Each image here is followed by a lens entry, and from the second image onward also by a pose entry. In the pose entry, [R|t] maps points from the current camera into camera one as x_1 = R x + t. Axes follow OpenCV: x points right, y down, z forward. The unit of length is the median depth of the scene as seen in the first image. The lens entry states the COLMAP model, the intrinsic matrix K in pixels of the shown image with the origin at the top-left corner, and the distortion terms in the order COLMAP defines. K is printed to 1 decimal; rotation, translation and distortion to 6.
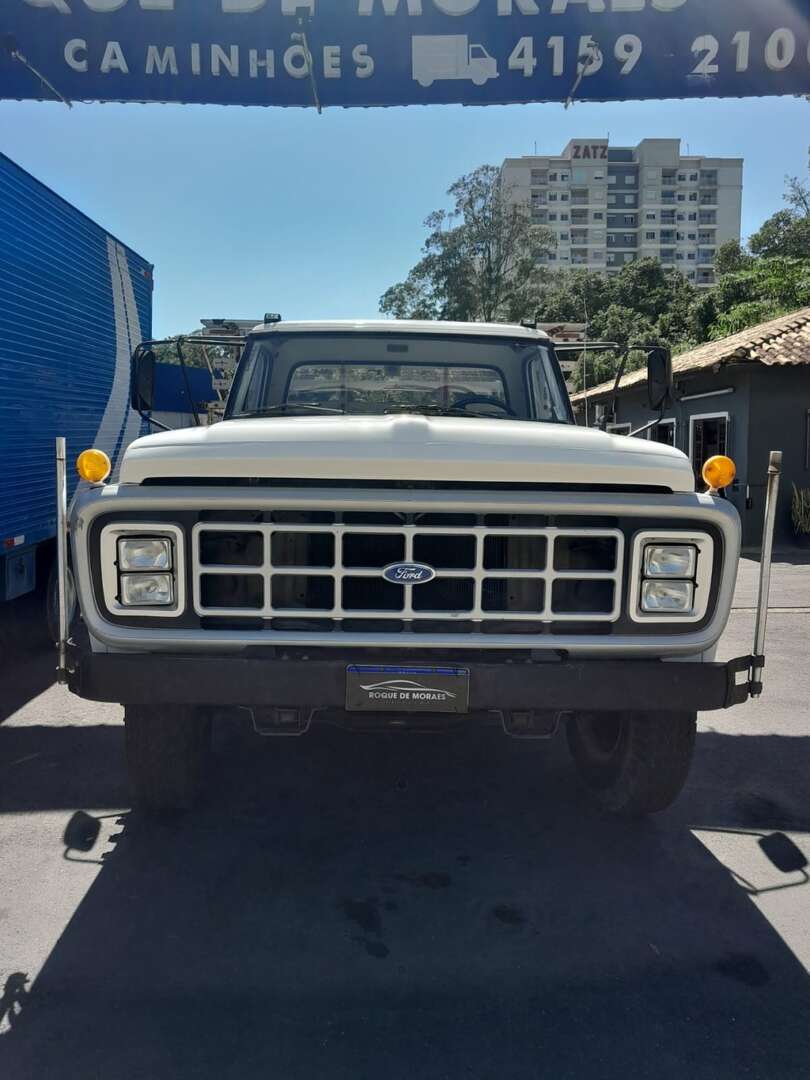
lens RADIAL K [[840.1, 0, 398.1], [0, 840.1, 544.9], [0, 0, 1]] dist [0.035541, -0.042667]
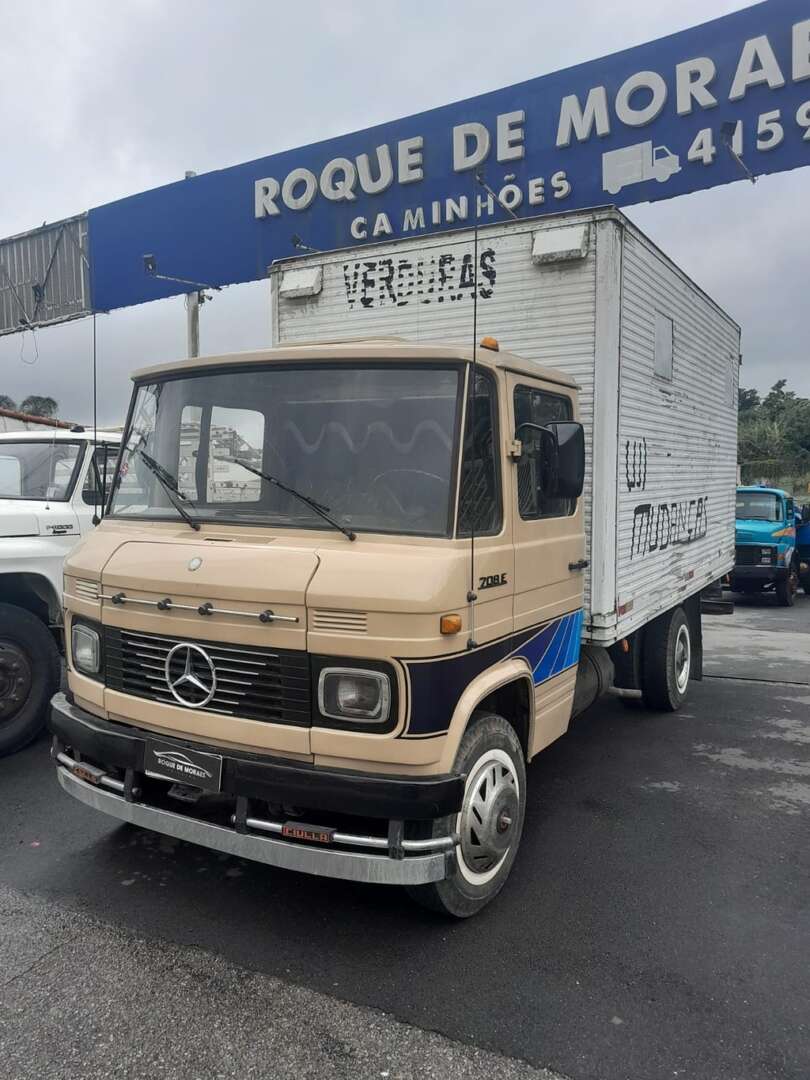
lens RADIAL K [[840.1, 0, 398.1], [0, 840.1, 544.9], [0, 0, 1]] dist [0.035541, -0.042667]
pose [[0.834532, 0.014888, -0.550759, 0.420204], [-0.055728, 0.996789, -0.057496, 0.003091], [0.548135, 0.078675, 0.832682, -0.055066]]
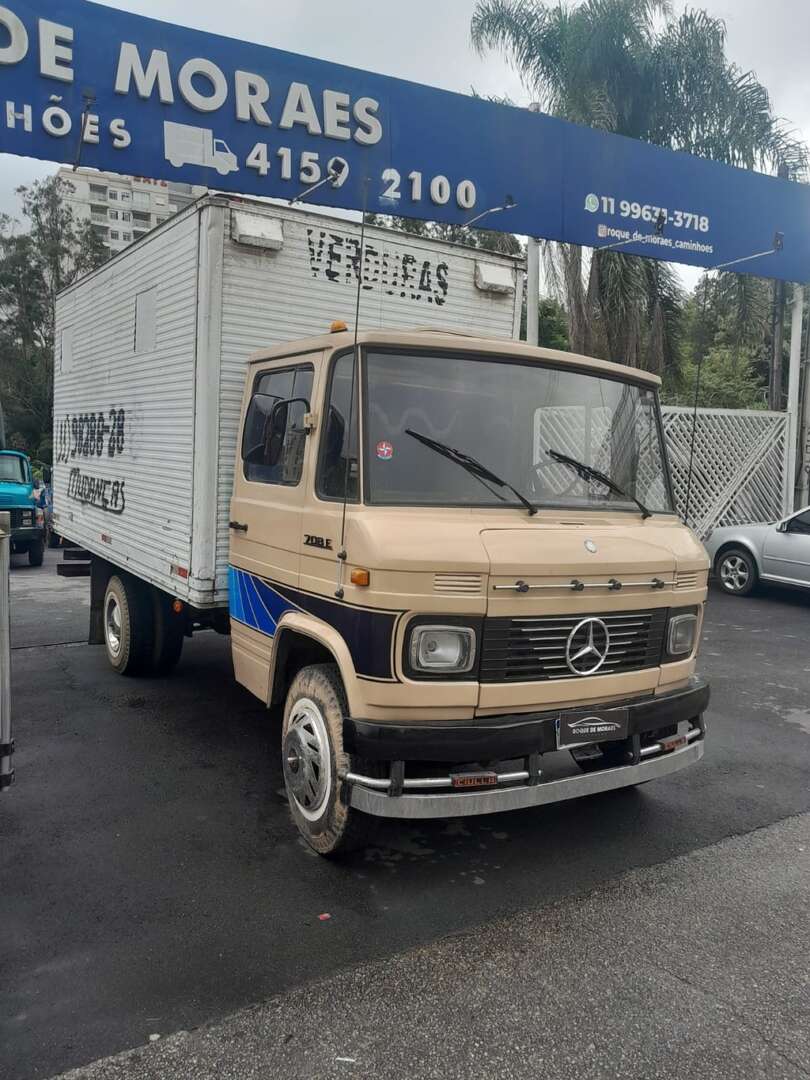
lens RADIAL K [[839.2, 0, 395.6], [0, 839.2, 544.1], [0, 0, 1]] dist [0.031414, -0.034280]
pose [[0.875353, -0.030365, 0.482529, -0.274339], [0.042906, 0.998967, -0.014972, -0.005428], [-0.481576, 0.033809, 0.875752, -0.119998]]
